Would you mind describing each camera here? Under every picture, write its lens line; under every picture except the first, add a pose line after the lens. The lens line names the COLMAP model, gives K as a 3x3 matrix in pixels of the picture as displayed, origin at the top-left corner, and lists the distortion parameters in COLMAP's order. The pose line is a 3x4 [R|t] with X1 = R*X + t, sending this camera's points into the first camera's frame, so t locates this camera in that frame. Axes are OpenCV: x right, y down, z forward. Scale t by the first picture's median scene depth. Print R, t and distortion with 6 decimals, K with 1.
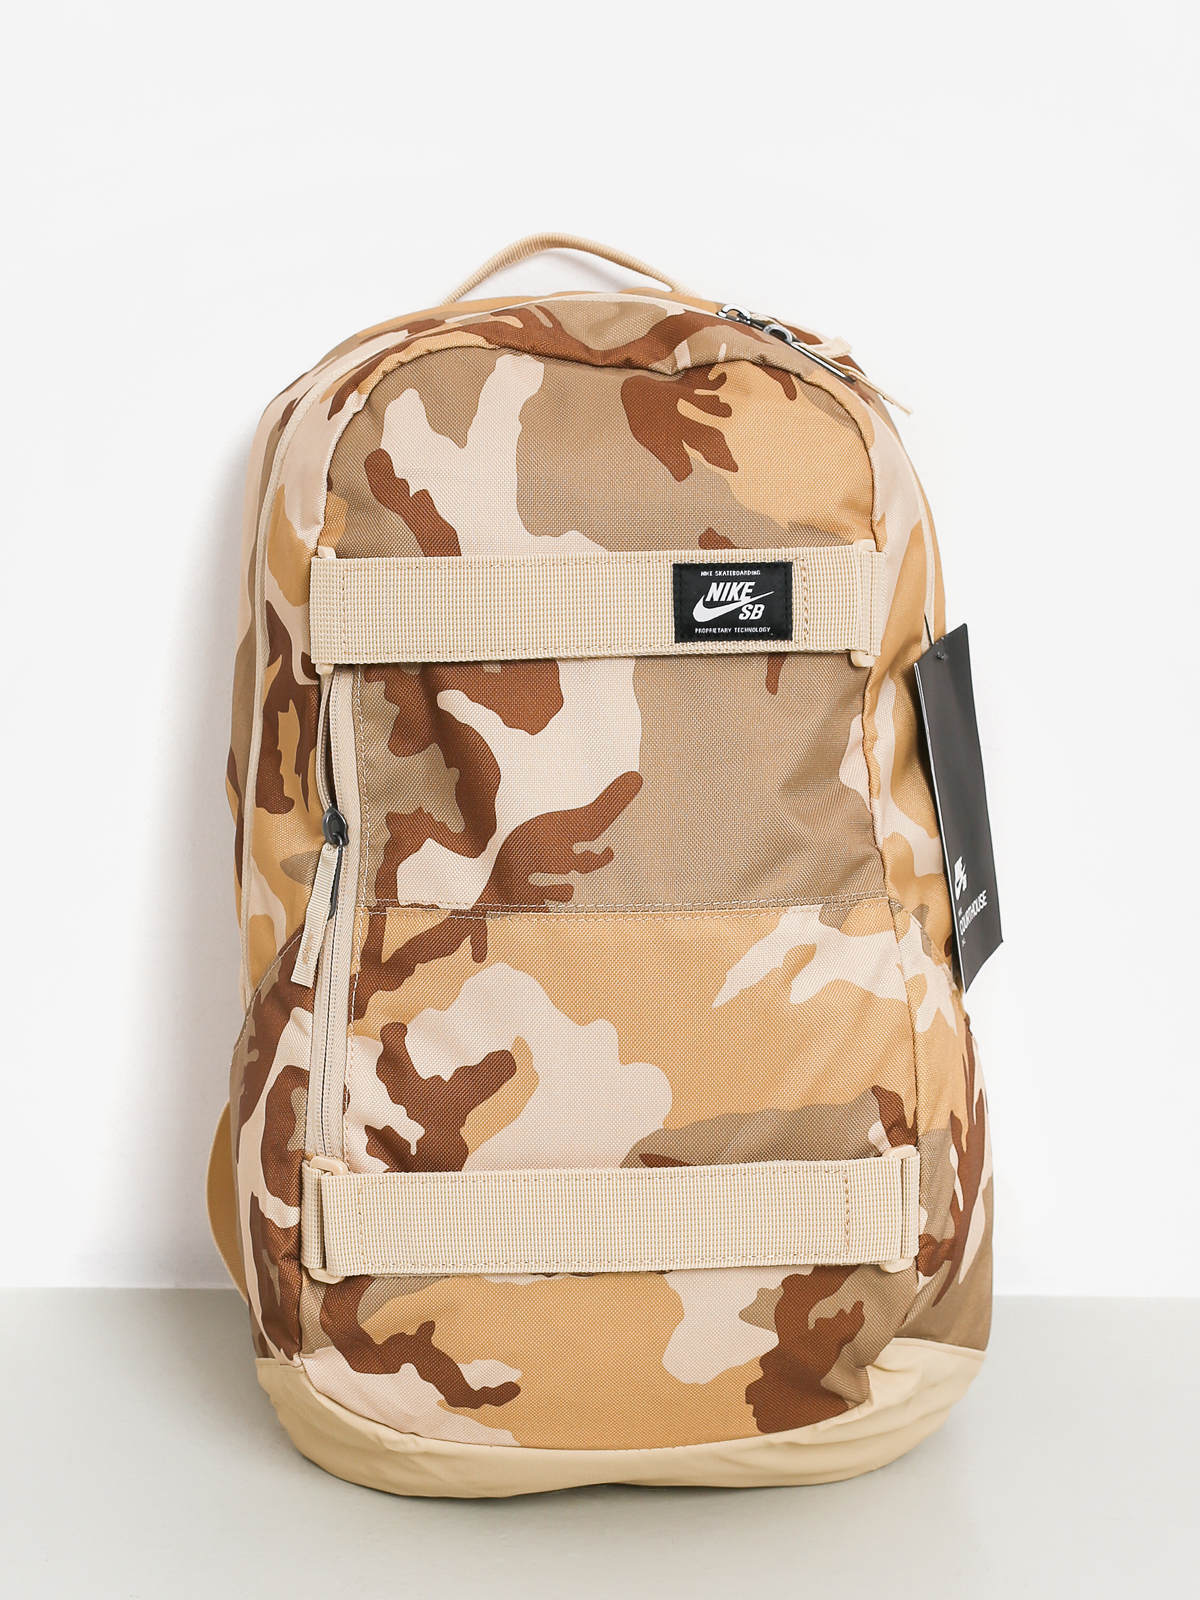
lens RADIAL K [[1519.7, 0, 600.0], [0, 1519.7, 800.0], [0, 0, 1]] dist [0.011570, -0.395124]
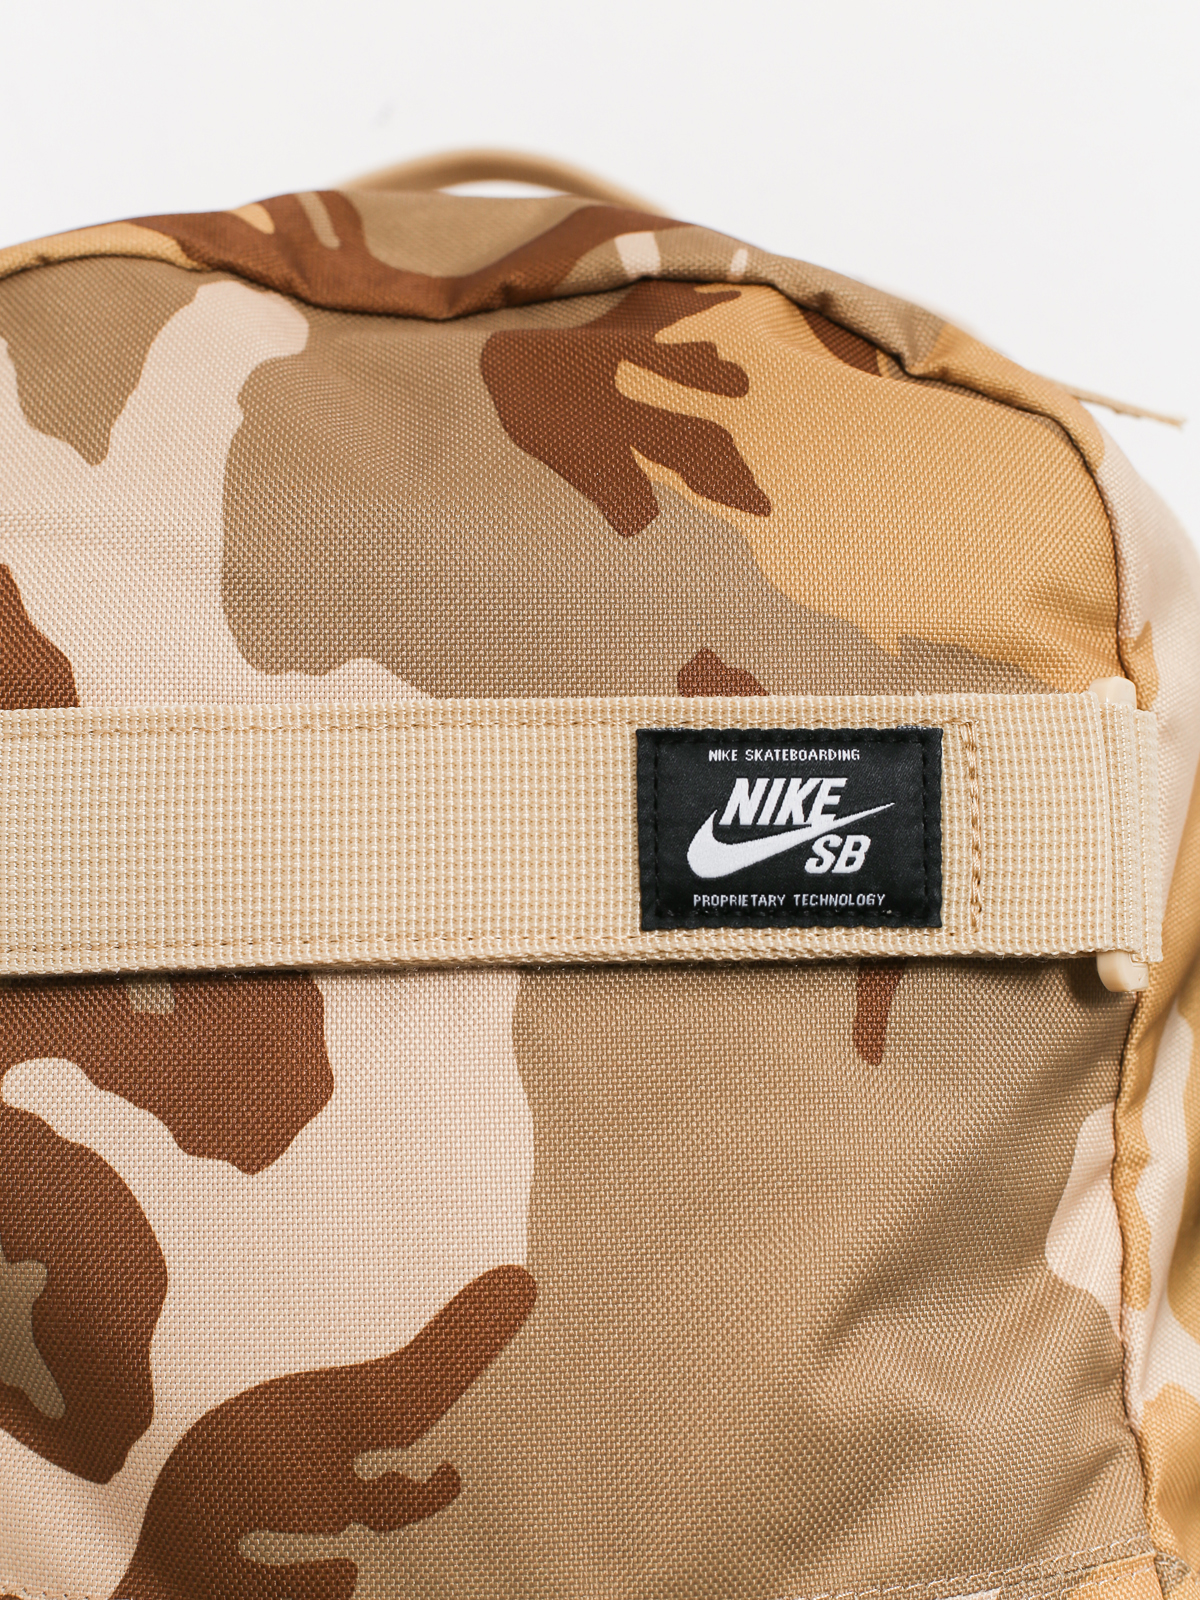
lens RADIAL K [[1519.7, 0, 600.0], [0, 1519.7, 800.0], [0, 0, 1]] dist [0.011570, -0.395124]
pose [[0.979408, 0.021645, 0.200726, -0.038431], [0.014099, 0.984476, -0.174952, -0.069606], [-0.201397, 0.174180, 0.963899, 0.630034]]
